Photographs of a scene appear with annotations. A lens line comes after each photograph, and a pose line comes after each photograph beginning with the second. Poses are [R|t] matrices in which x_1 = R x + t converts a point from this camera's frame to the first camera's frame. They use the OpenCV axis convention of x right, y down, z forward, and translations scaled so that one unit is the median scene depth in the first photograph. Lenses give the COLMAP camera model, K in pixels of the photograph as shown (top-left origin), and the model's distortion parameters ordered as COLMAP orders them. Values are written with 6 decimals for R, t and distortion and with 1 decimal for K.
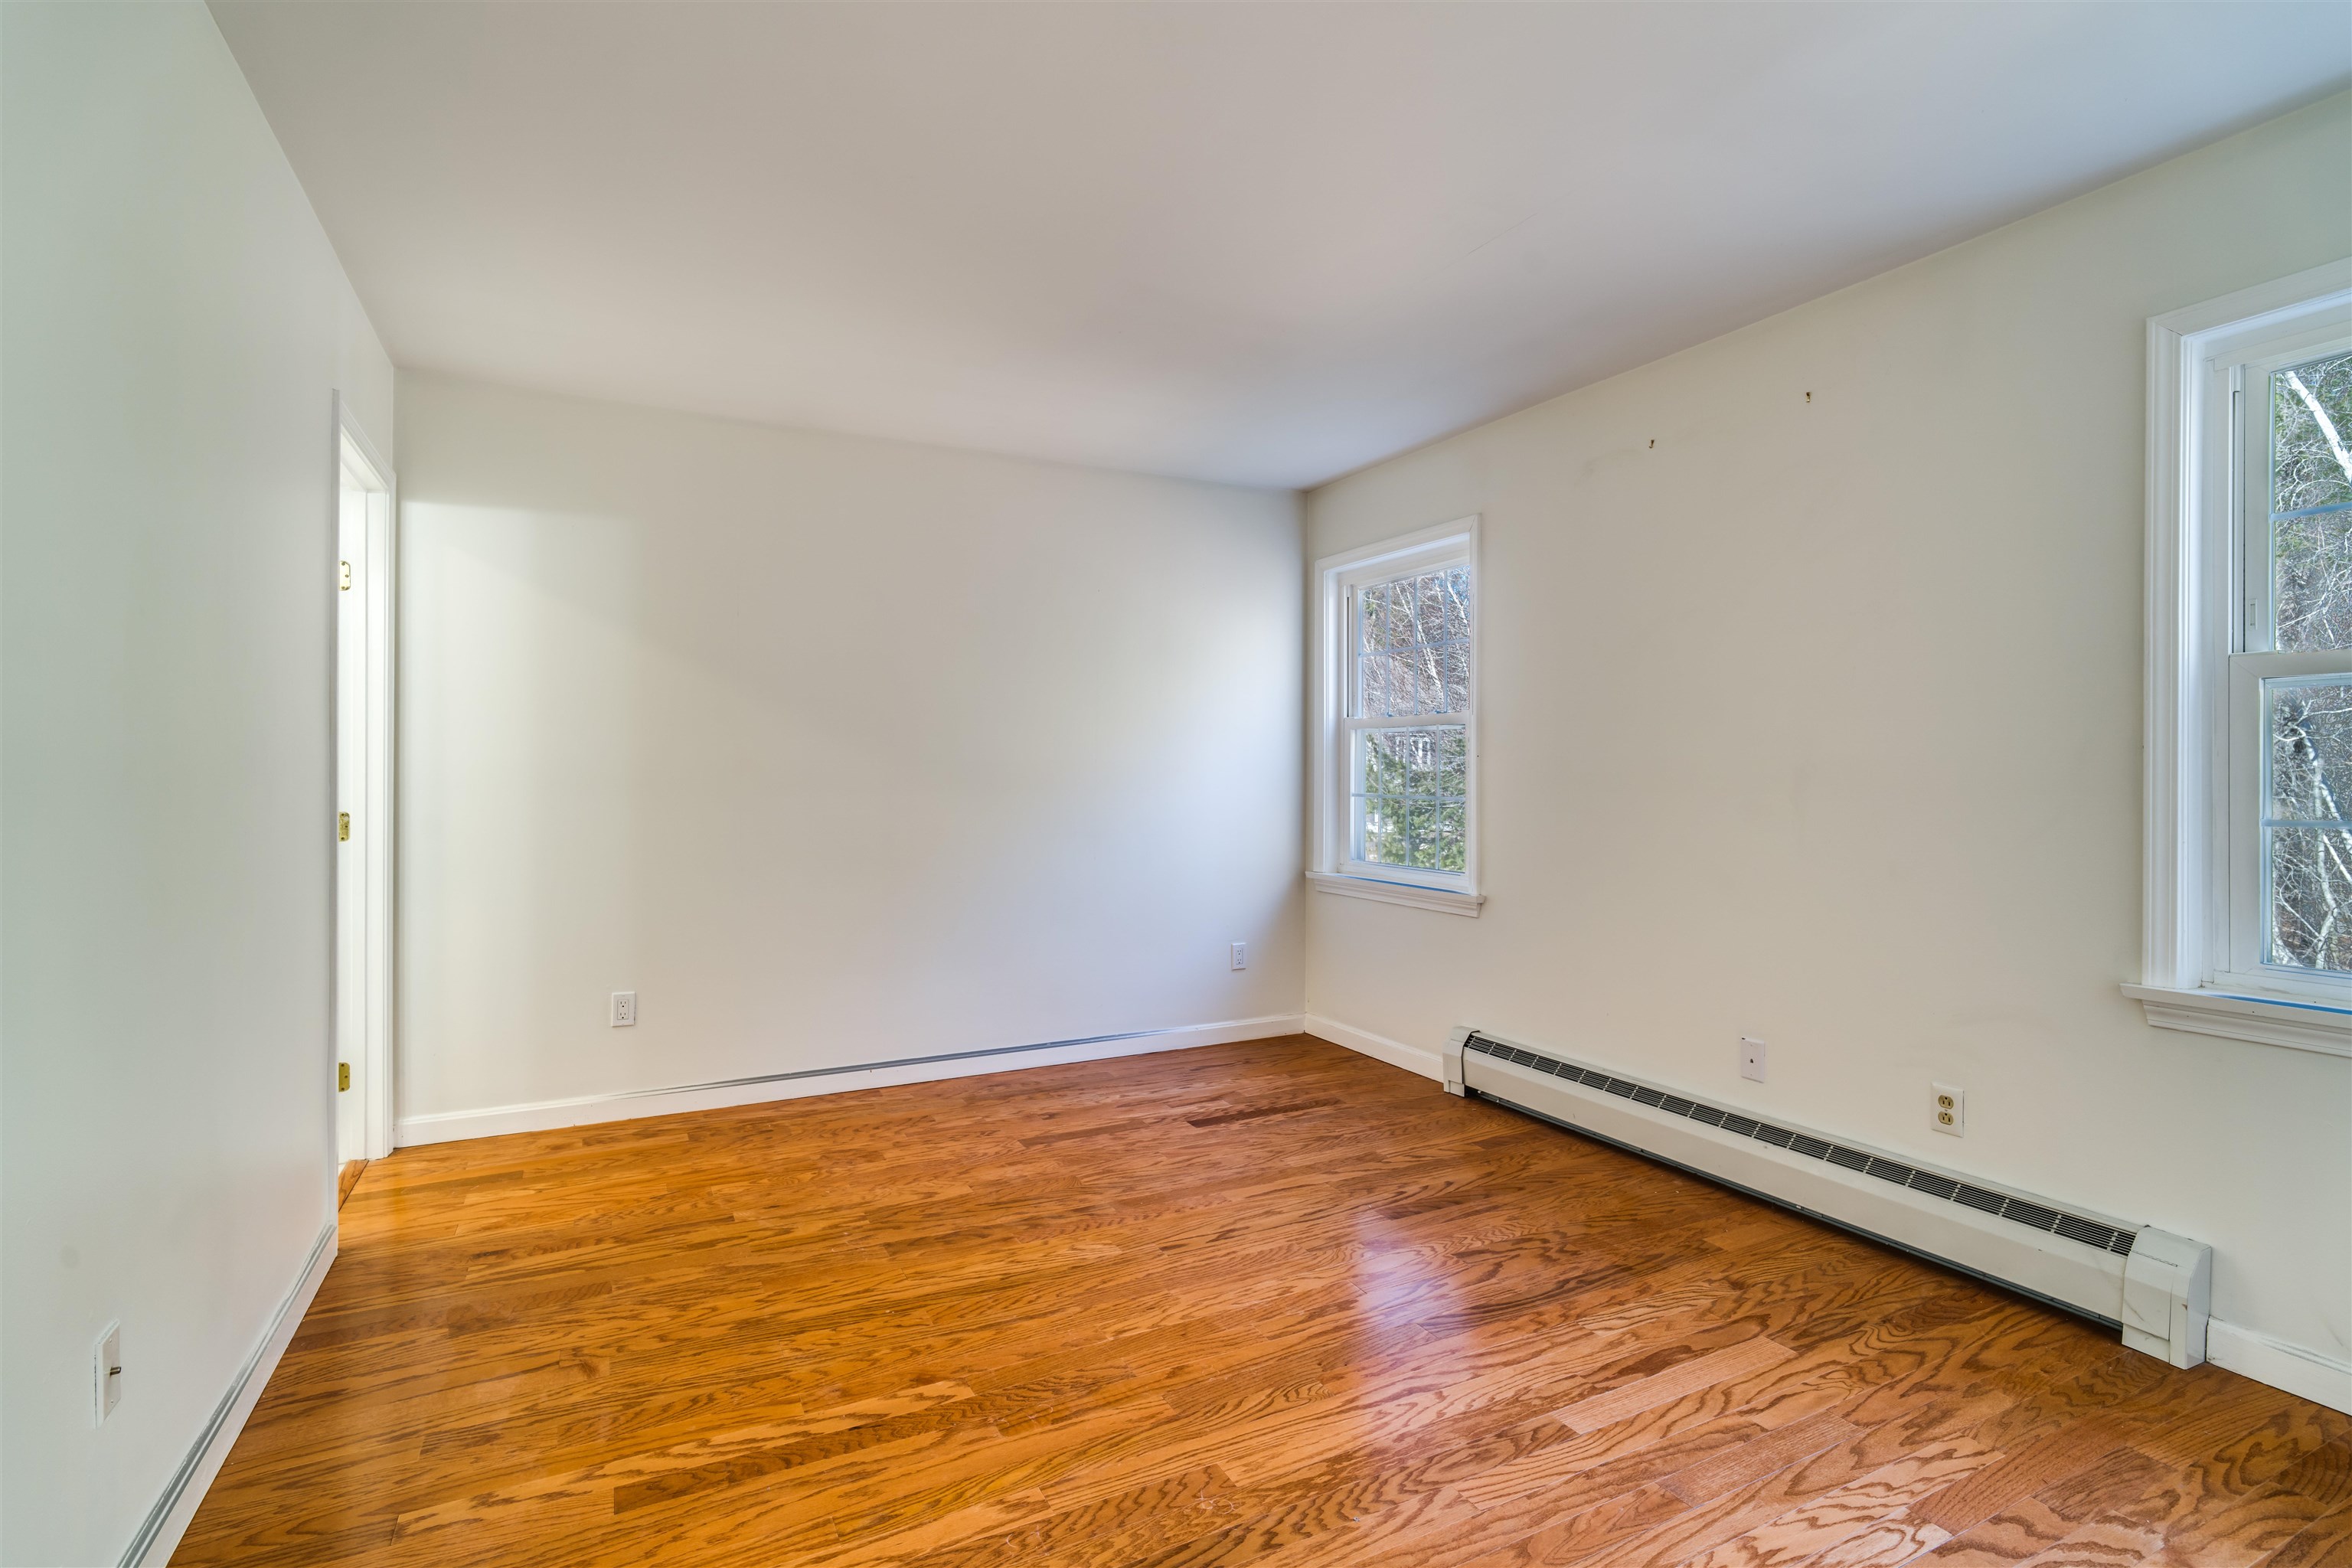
lens RADIAL K [[1106.7, 0, 1179.0], [0, 1106.7, 769.7], [0, 0, 1]] dist [-0.021636, 0.009881]
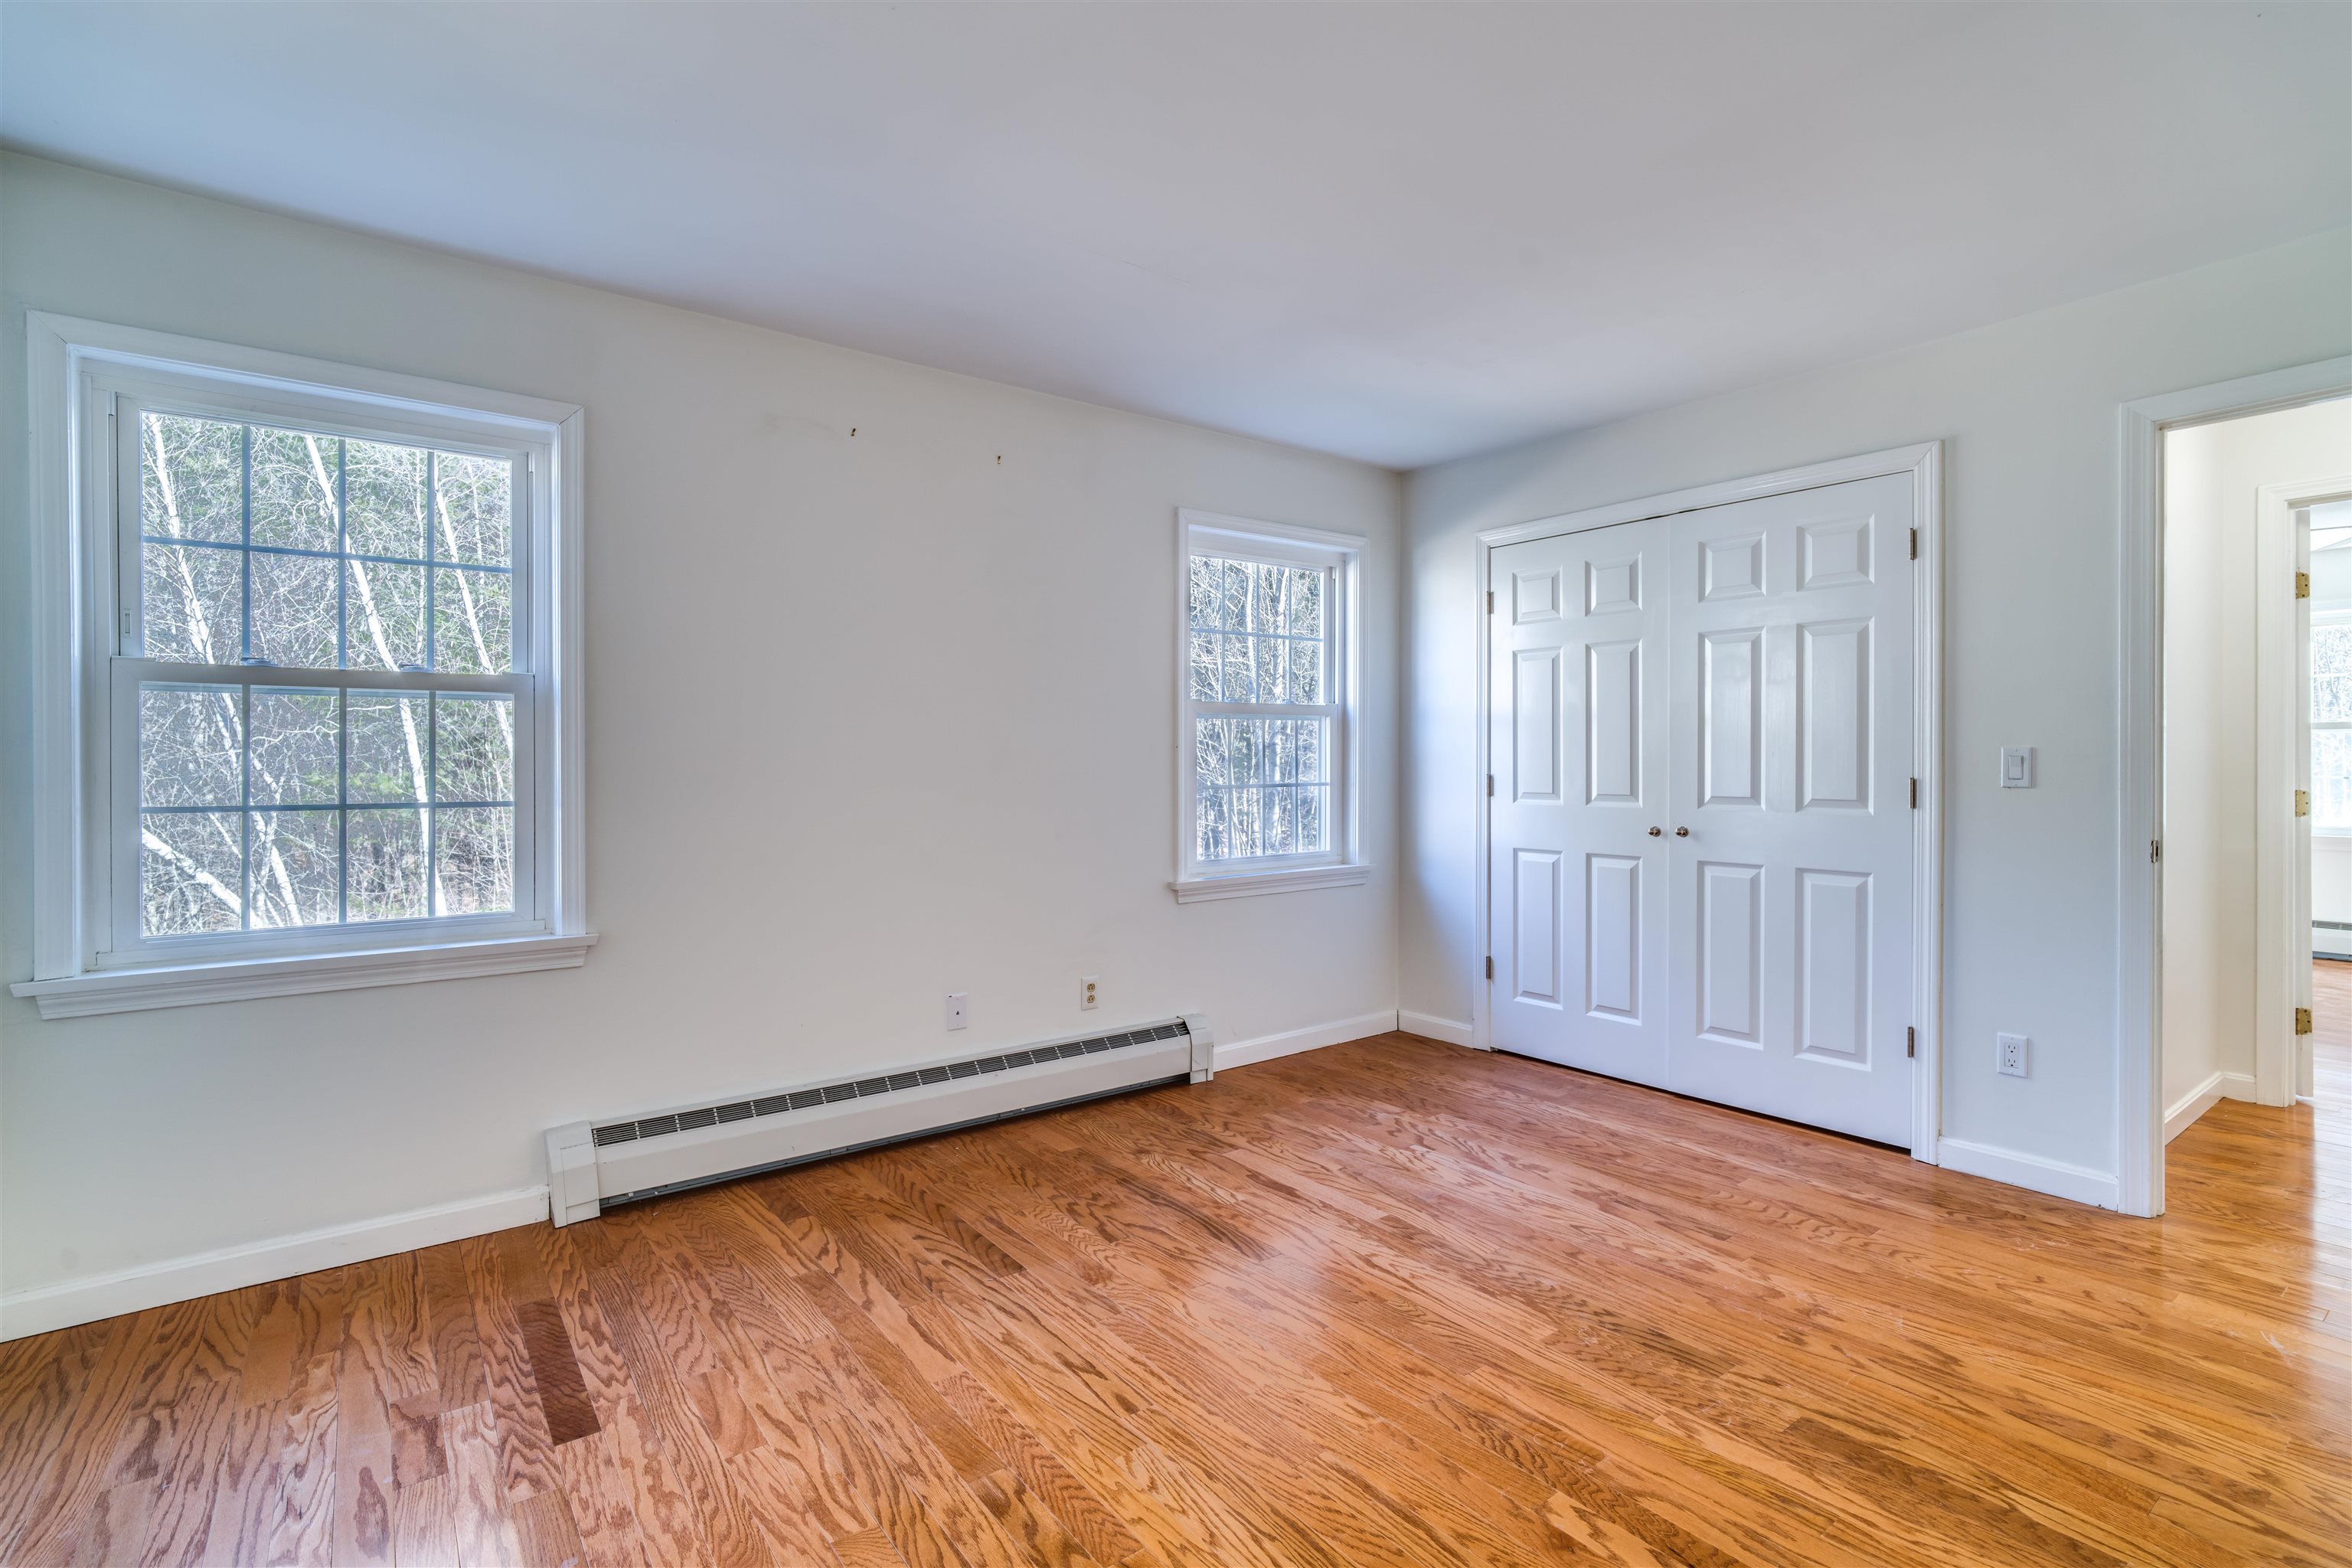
lens RADIAL K [[1106.7, 0, 1179.0], [0, 1106.7, 769.7], [0, 0, 1]] dist [-0.021636, 0.009881]
pose [[-0.161300, -0.011800, 0.986835, -0.757441], [0.001995, 0.999923, 0.012283, -0.004243], [-0.986903, 0.003950, -0.161264, 1.108821]]
